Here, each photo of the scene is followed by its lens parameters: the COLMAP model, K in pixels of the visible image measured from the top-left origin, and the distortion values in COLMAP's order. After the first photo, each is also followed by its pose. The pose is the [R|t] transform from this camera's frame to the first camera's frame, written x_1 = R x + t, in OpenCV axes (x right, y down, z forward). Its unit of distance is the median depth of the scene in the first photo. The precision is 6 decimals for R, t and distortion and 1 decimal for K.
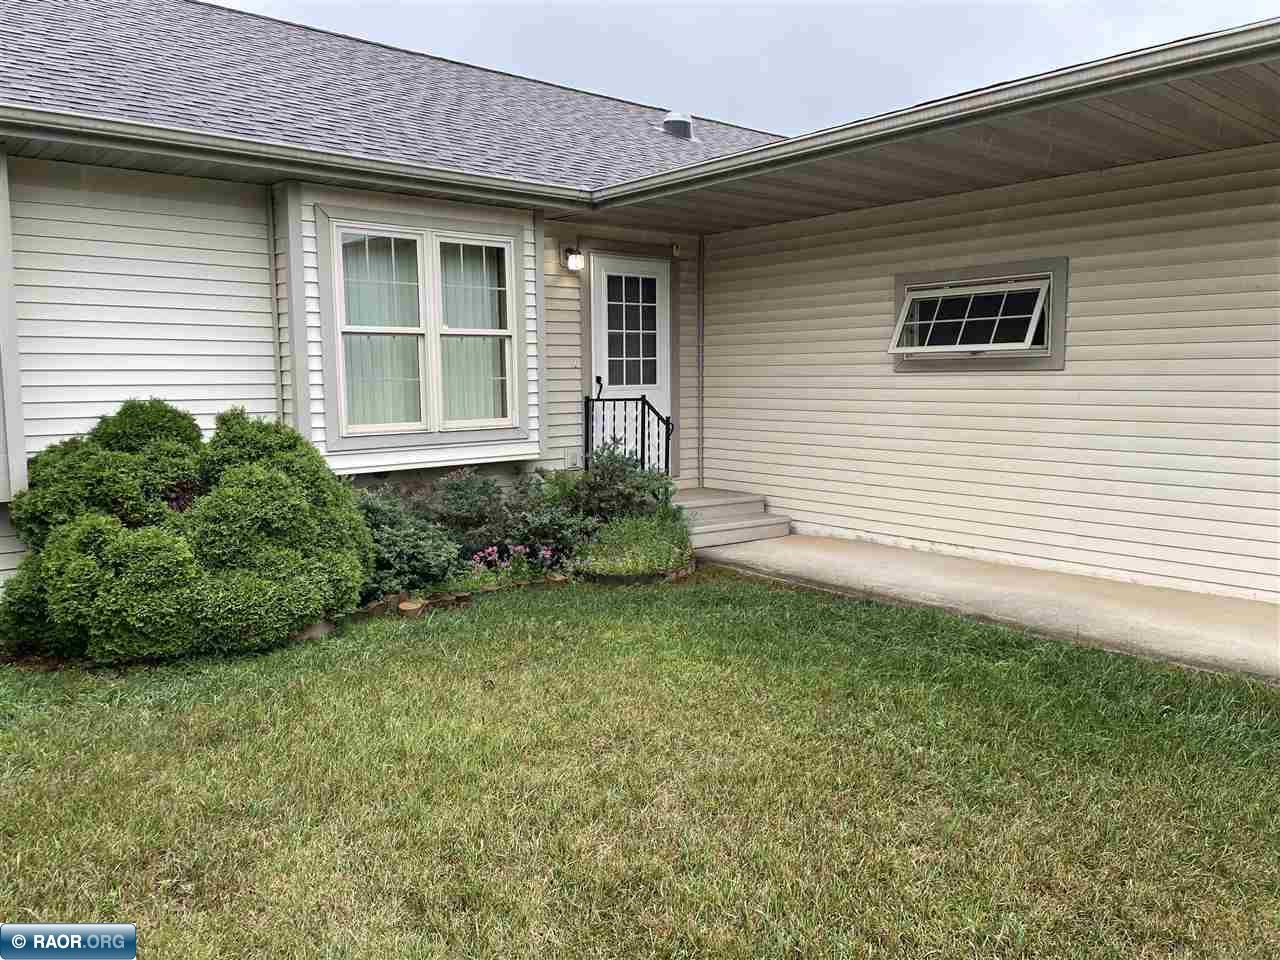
lens RADIAL K [[971.4, 0, 643.4], [0, 971.4, 479.6], [0, 0, 1]] dist [0.084487, -0.102306]
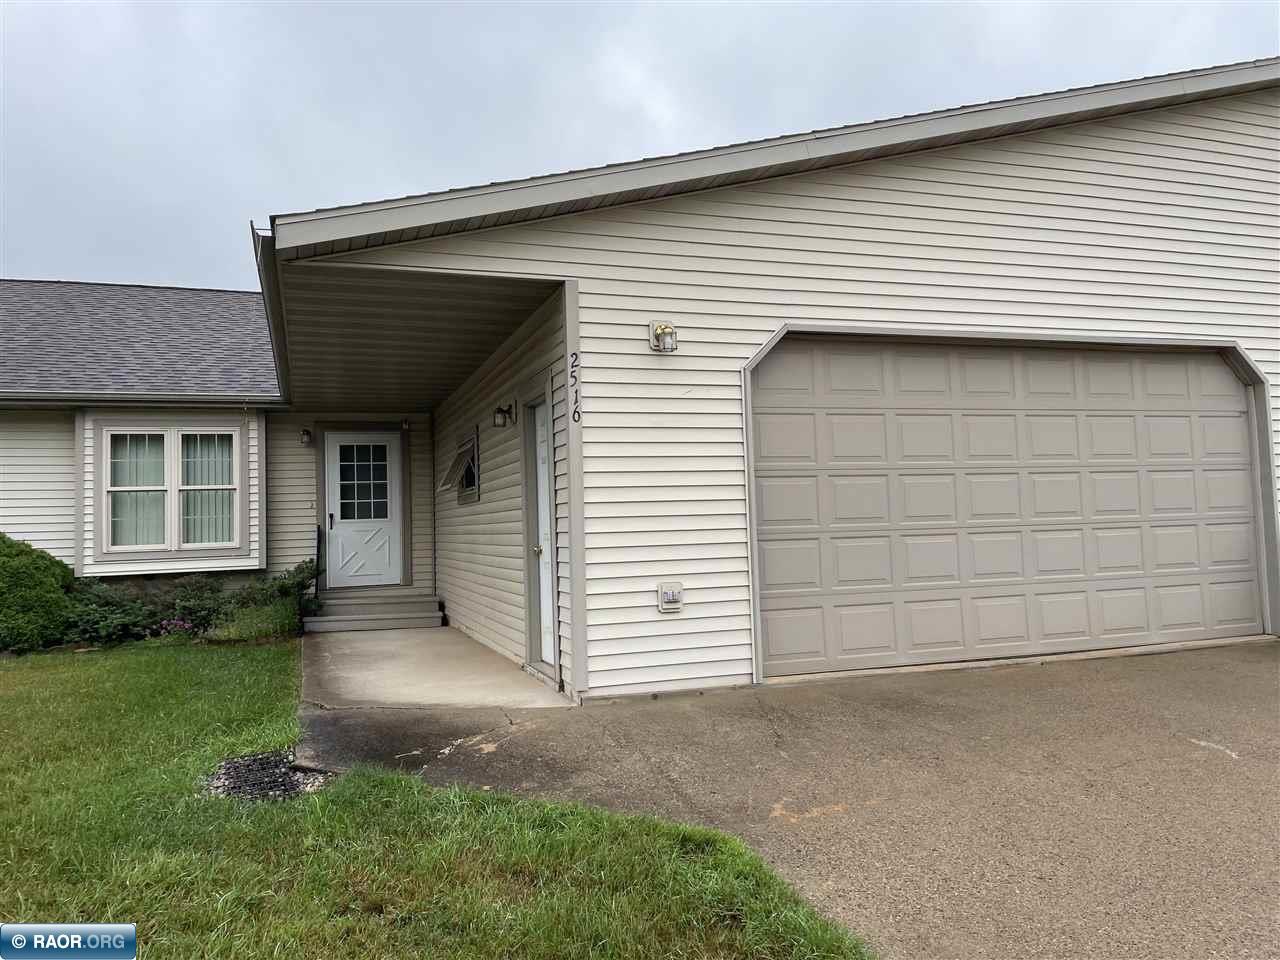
lens RADIAL K [[971.4, 0, 639.3], [0, 971.4, 479.3], [0, 0, 1]] dist [0.084487, -0.102306]
pose [[0.932114, -0.029786, -0.360939, 1.033653], [-0.021638, 0.990251, -0.137600, 0.039418], [0.361518, 0.136069, 0.922383, -0.217385]]
